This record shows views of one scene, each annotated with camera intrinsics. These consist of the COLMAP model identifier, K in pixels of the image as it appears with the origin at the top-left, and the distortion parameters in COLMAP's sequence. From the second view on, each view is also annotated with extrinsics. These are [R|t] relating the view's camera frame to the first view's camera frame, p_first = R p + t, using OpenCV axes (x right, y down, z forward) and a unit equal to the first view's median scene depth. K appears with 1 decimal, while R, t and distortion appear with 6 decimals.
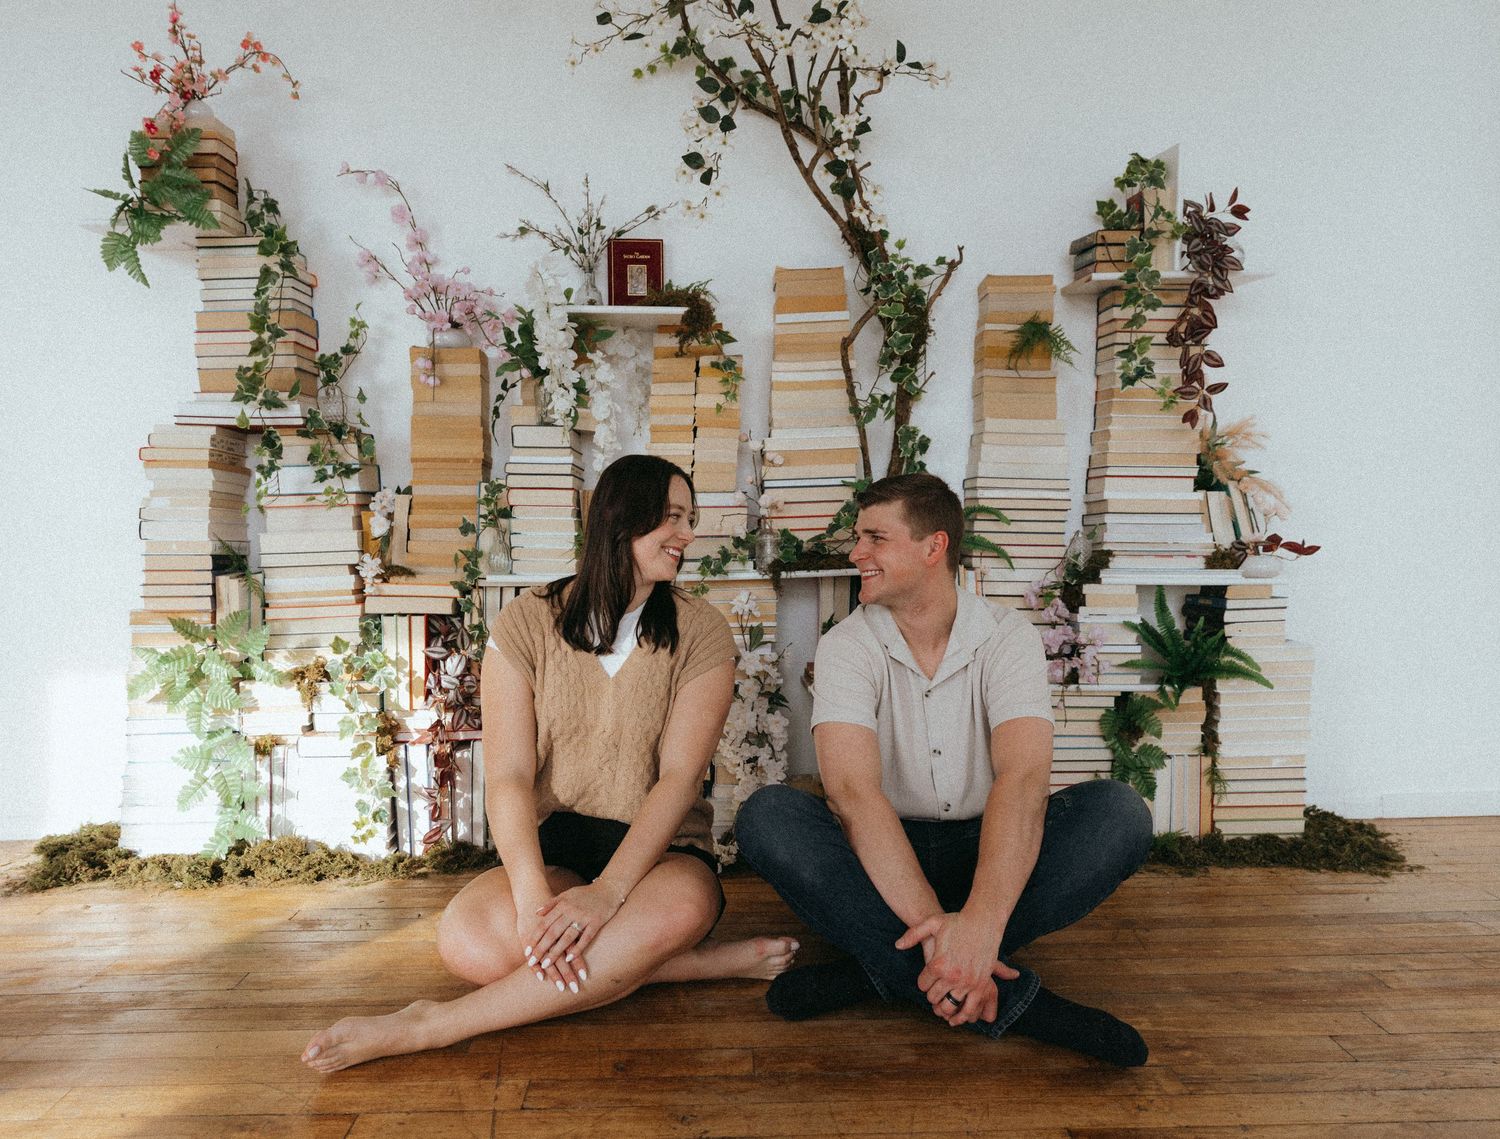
lens RADIAL K [[1239.8, 0, 760.3], [0, 1239.8, 577.9], [0, 0, 1]] dist [0.016328, -0.009954]
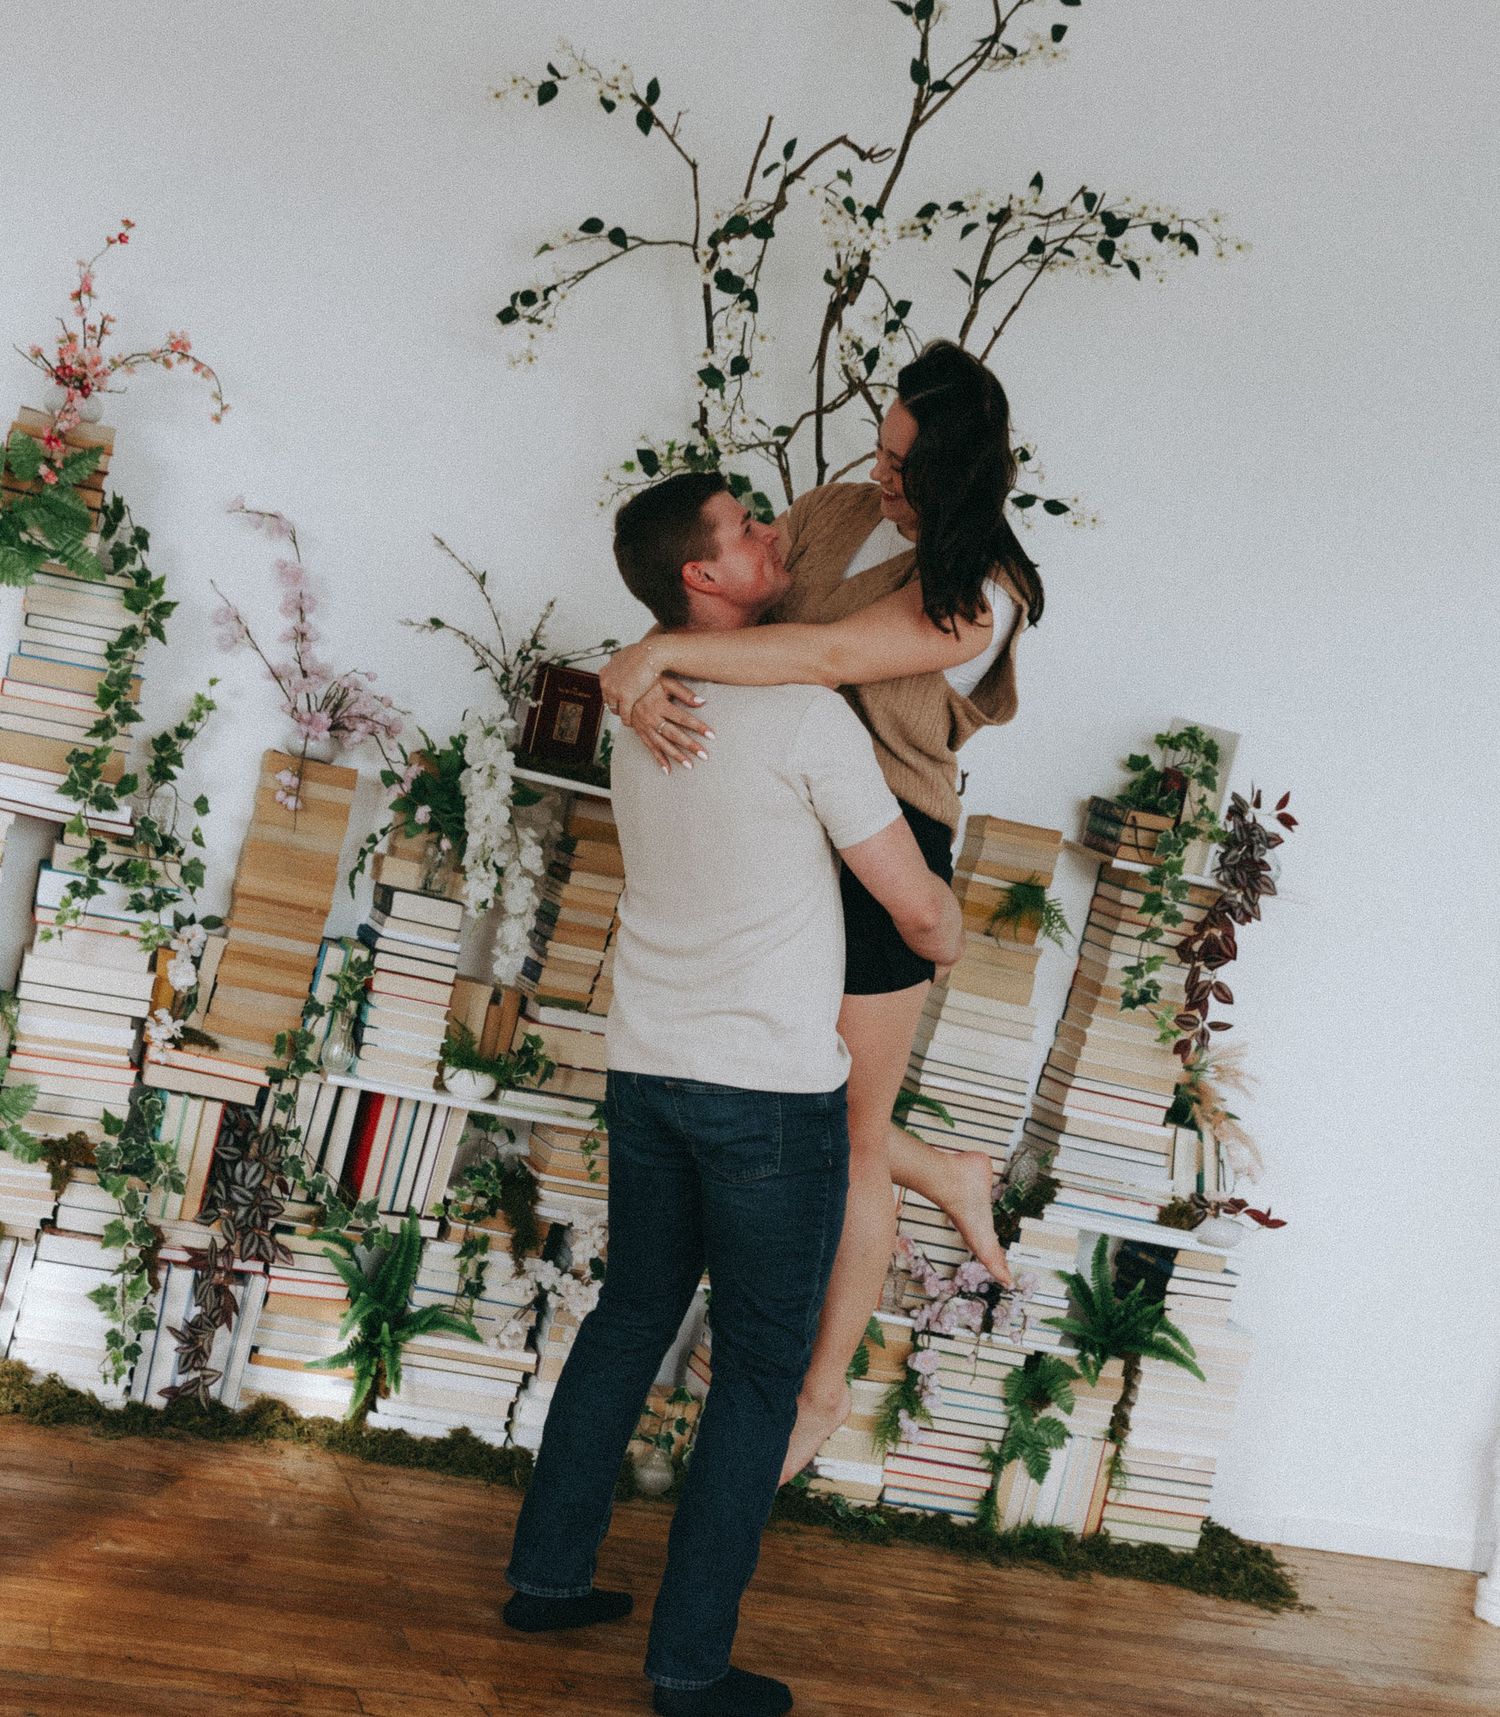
lens RADIAL K [[2758.9, 0, 762.8], [0, 2758.9, 928.3], [0, 0, 1]] dist [0.033100, 0.000000]
pose [[0.944621, 0.205585, 0.255786, -0.413387], [-0.213656, 0.976901, 0.003860, -0.152835], [-0.249084, -0.058297, 0.966726, -0.726596]]
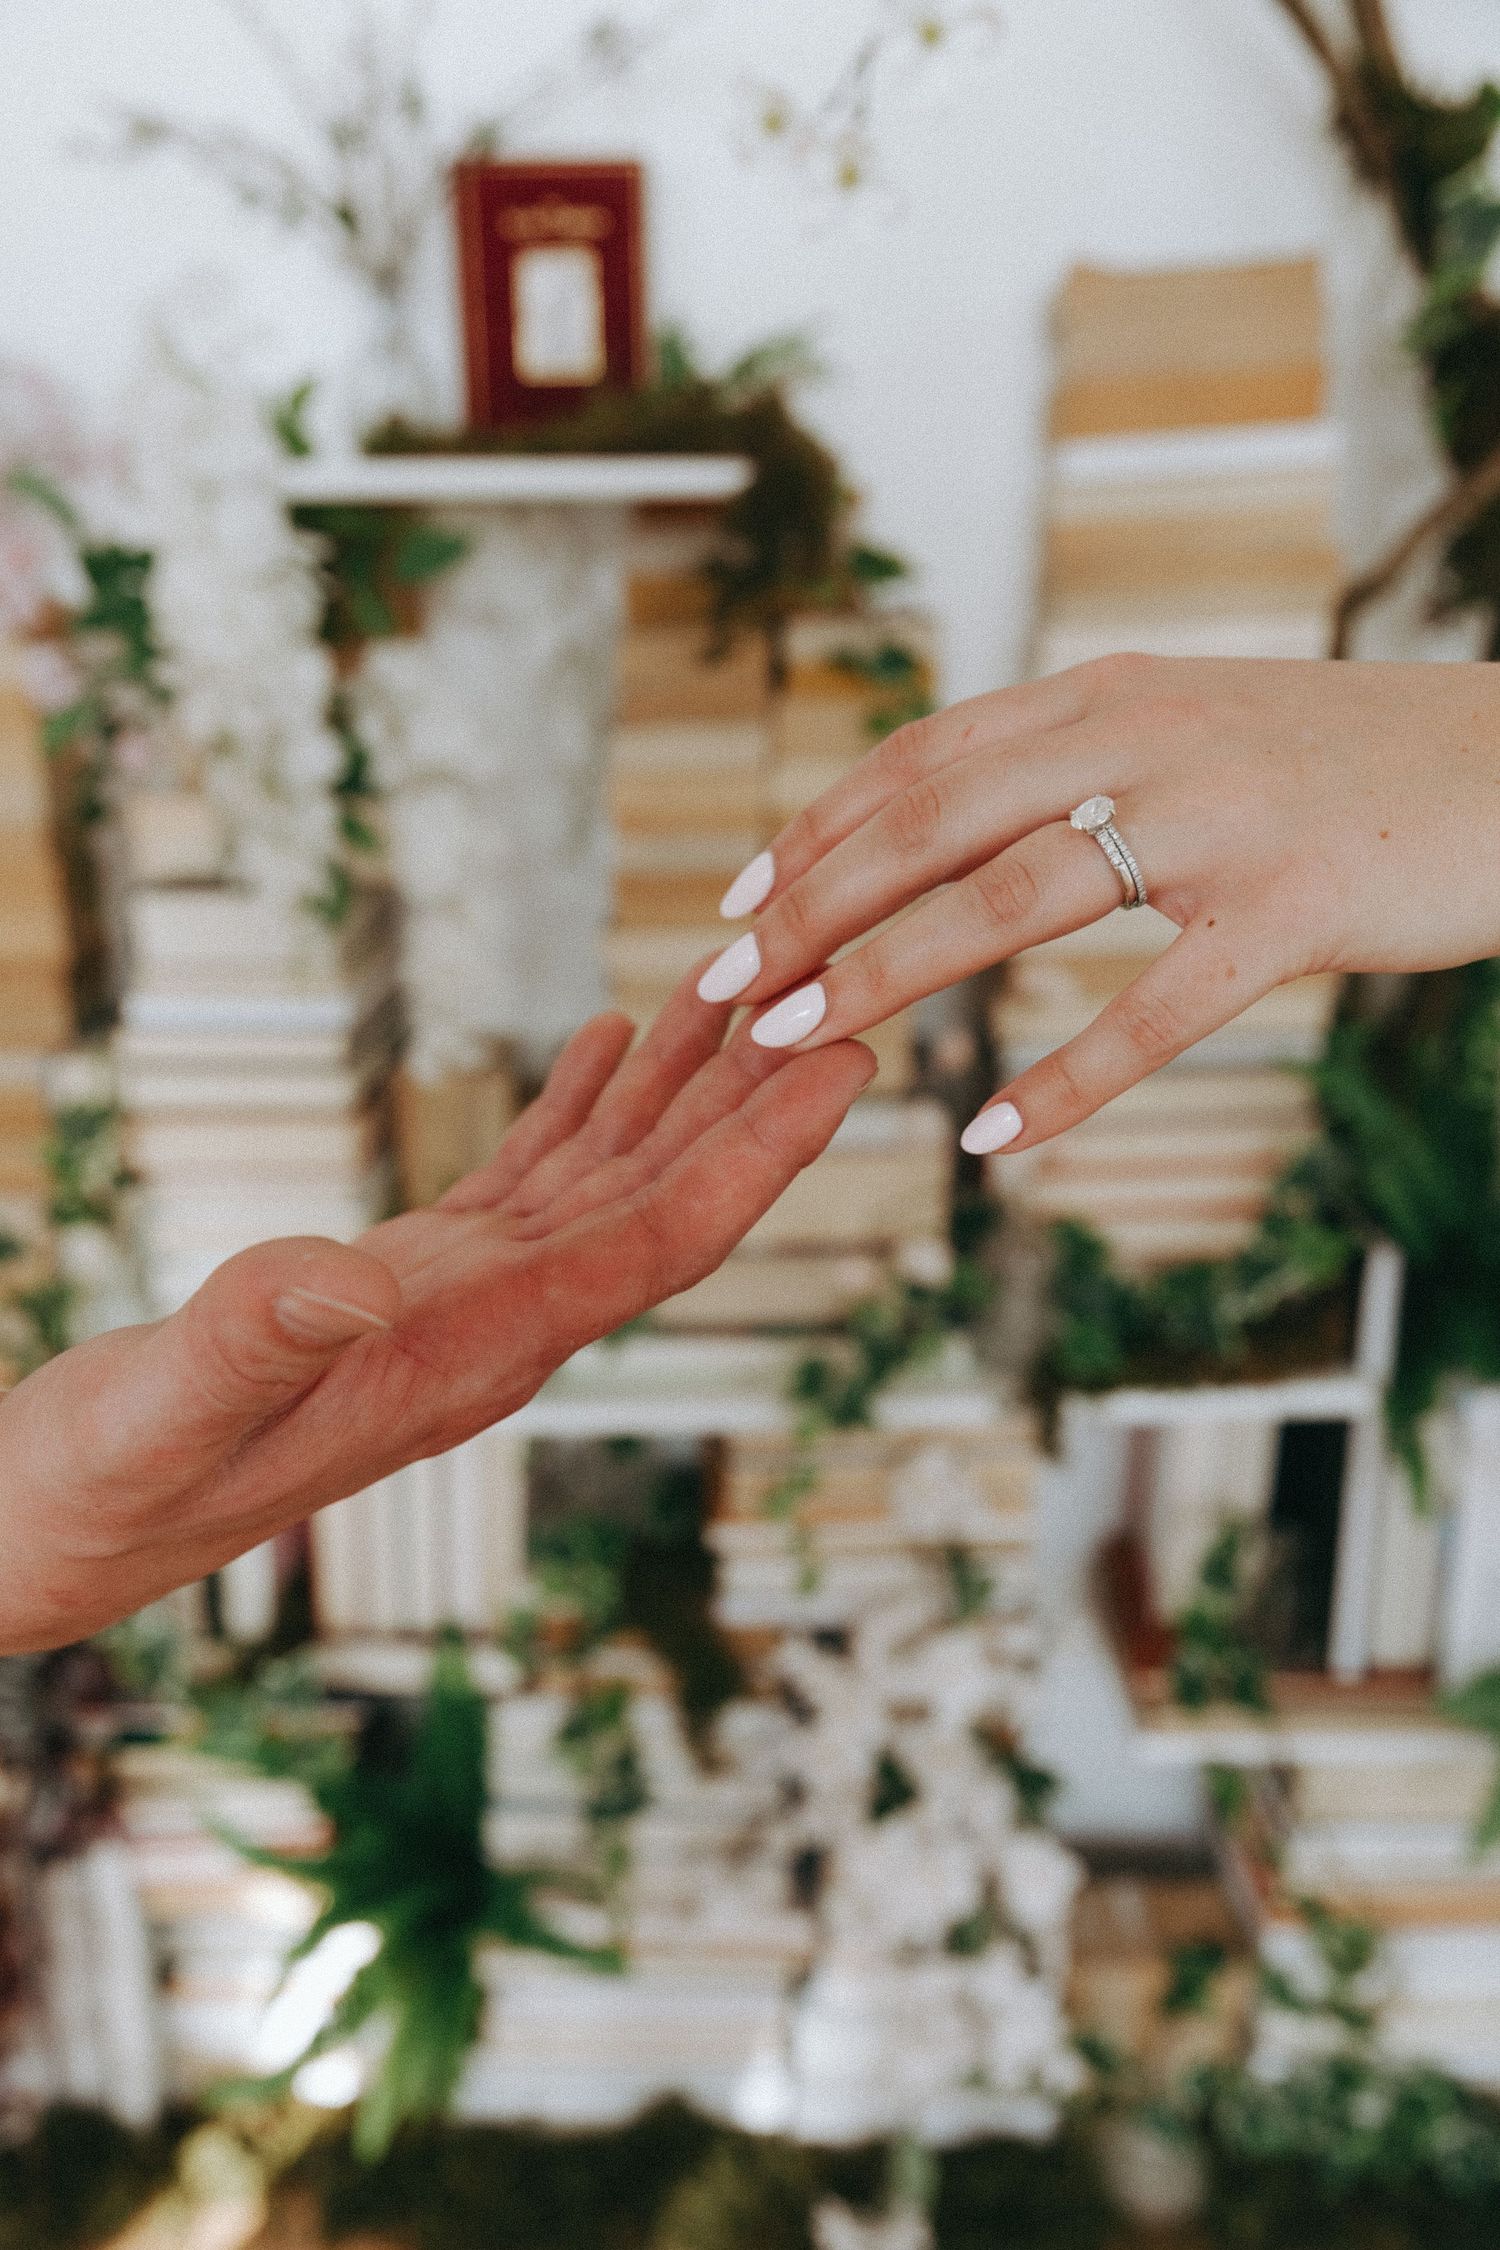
lens RADIAL K [[2194.3, 0, 728.1], [0, 2194.3, 1222.8], [0, 0, 1]] dist [0.020471, 0.000000]
pose [[0.996396, 0.016376, -0.083229, -0.018452], [0.006785, 0.962659, 0.270630, -0.184187], [0.084553, -0.270220, 0.959079, 0.494704]]
